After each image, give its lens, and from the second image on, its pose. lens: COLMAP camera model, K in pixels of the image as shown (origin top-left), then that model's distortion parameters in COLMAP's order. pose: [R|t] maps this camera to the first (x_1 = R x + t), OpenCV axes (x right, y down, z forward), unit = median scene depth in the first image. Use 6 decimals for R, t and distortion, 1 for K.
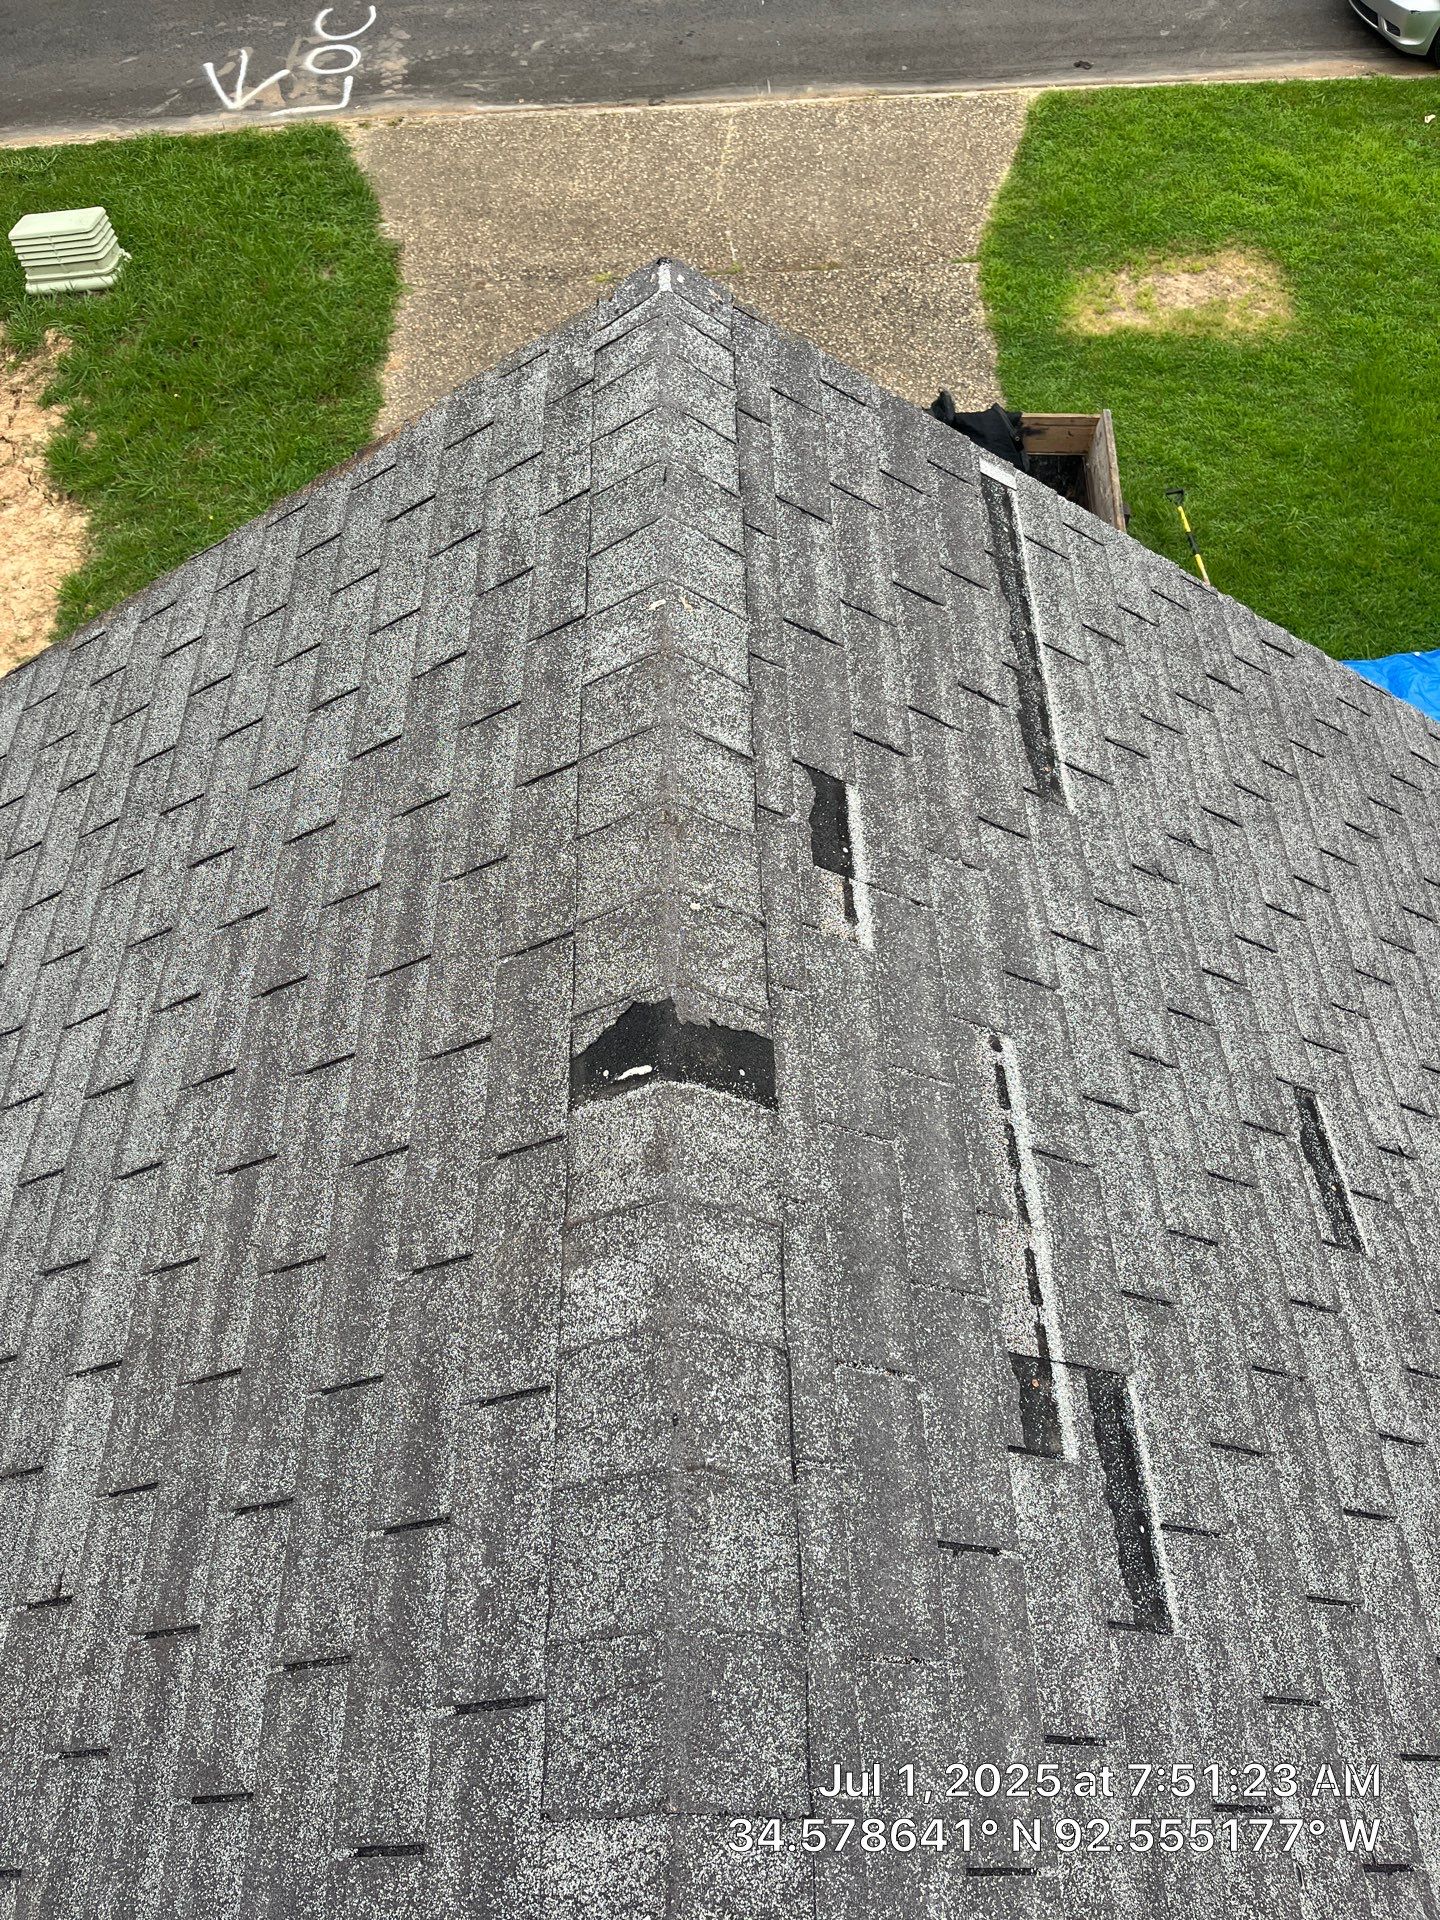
lens RADIAL K [[1437.0, 0, 720.0], [0, 1437.0, 960.0], [0, 0, 1]] dist [0.133396, -0.191906]
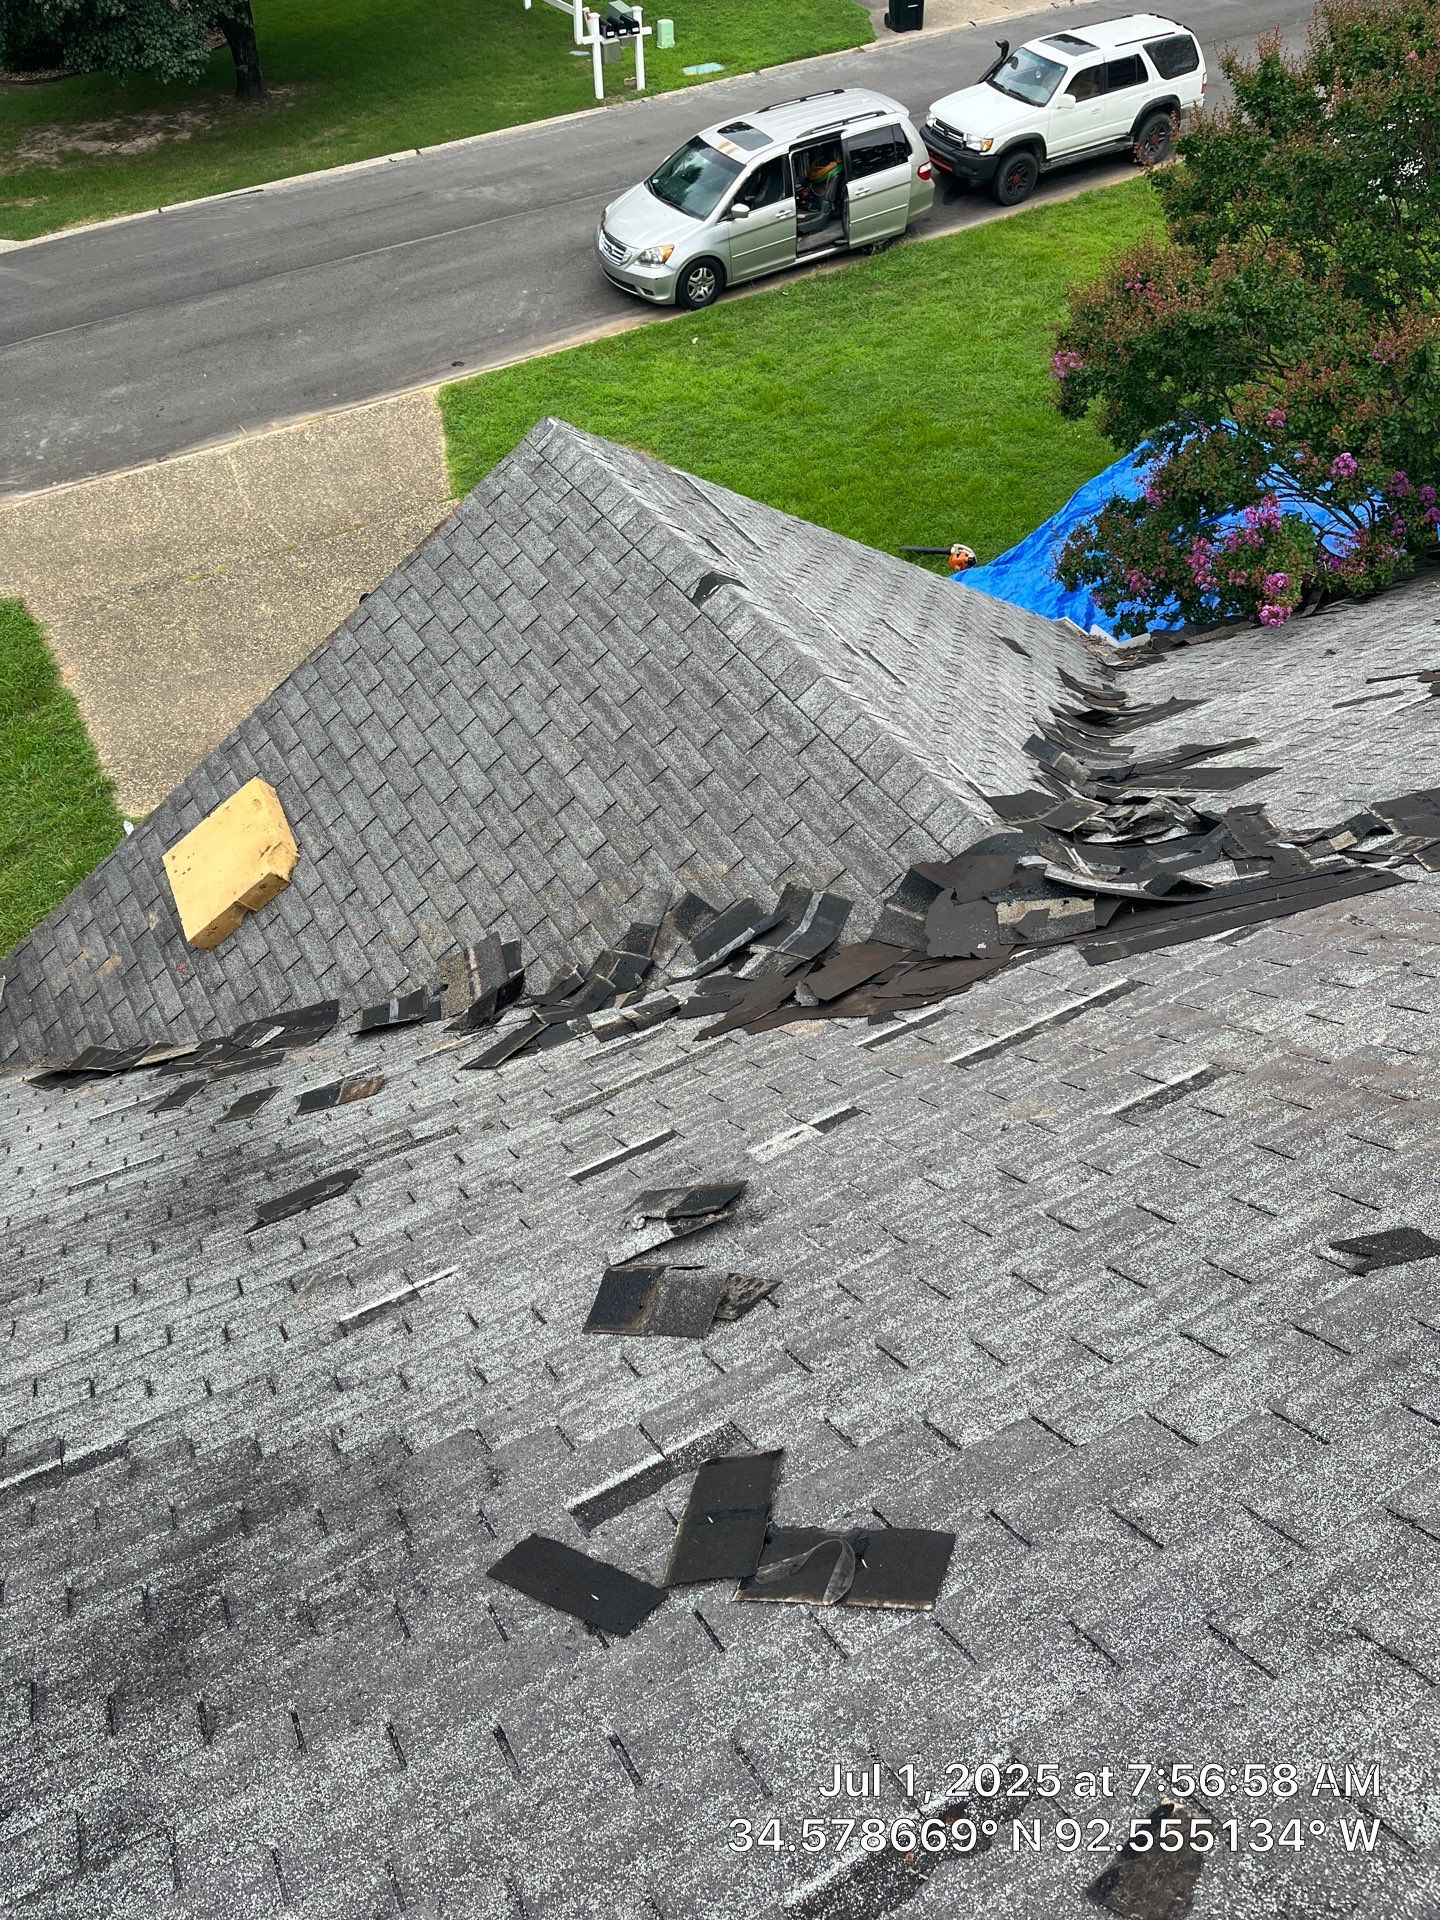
lens RADIAL K [[1382.1, 0, 720.9], [0, 1382.1, 965.9], [0, 0, 1]] dist [0.059315, -0.089641]
pose [[0.881433, -0.352262, 0.314623, -0.165797], [0.395197, 0.914851, -0.082870, 0.139851], [-0.258641, 0.197382, 0.945593, -0.232809]]
